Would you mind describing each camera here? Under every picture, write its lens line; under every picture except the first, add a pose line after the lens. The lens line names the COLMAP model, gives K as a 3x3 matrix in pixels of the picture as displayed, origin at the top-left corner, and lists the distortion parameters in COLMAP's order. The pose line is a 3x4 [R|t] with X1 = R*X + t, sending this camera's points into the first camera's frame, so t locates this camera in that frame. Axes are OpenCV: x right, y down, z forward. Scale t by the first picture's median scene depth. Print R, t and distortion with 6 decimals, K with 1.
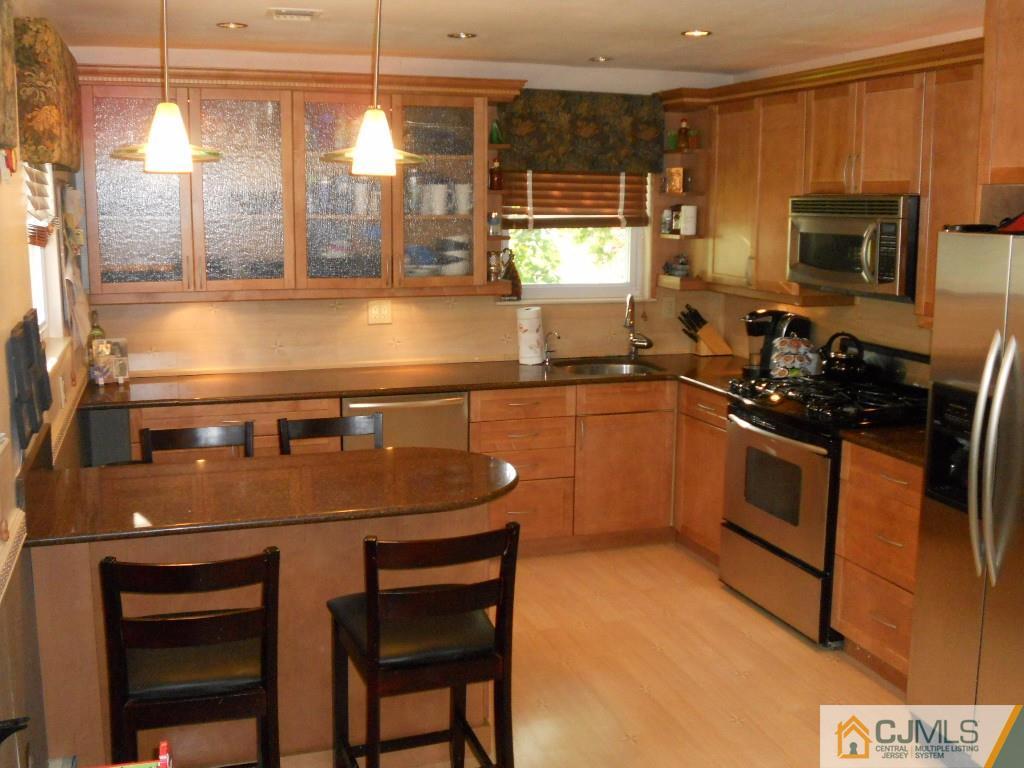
lens RADIAL K [[1122.3, 0, 512.0], [0, 1122.3, 384.0], [0, 0, 1]] dist [0.004774, 0.043514]
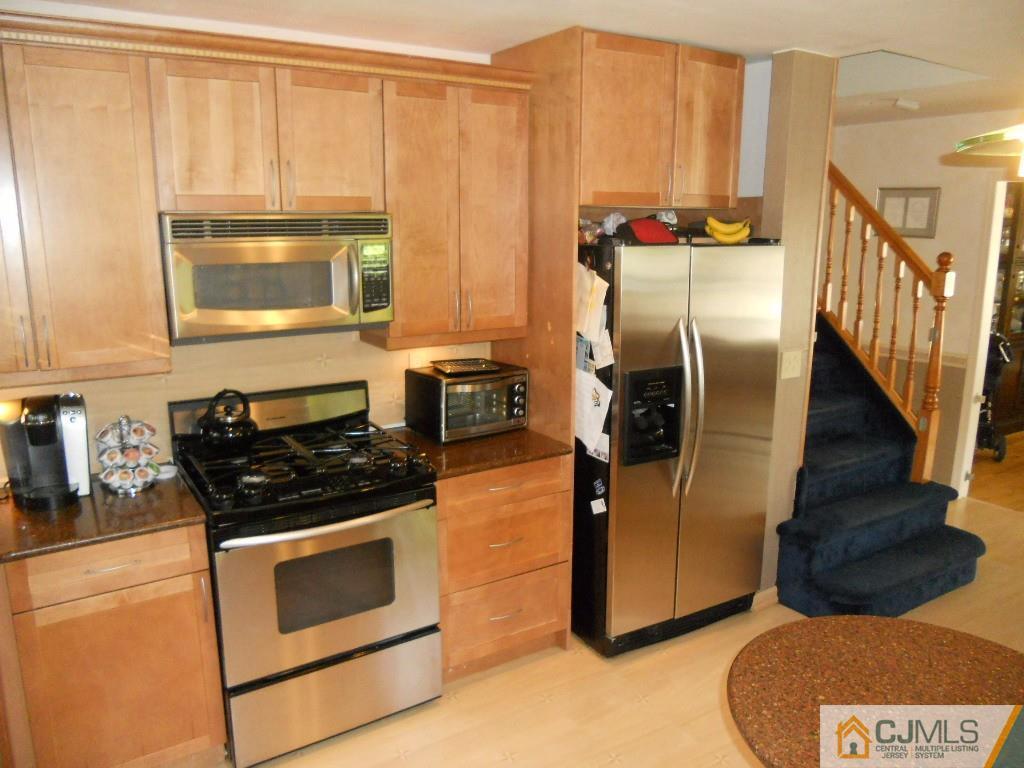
lens RADIAL K [[850.8, 0, 511.5], [0, 850.8, 416.8], [0, 0, 1]] dist [0.004302, 0.006532]
pose [[-0.286643, -0.235580, 0.928622, -0.344789], [0.148809, 0.946583, 0.286070, -0.181882], [-0.946410, 0.220188, -0.236275, 1.029099]]
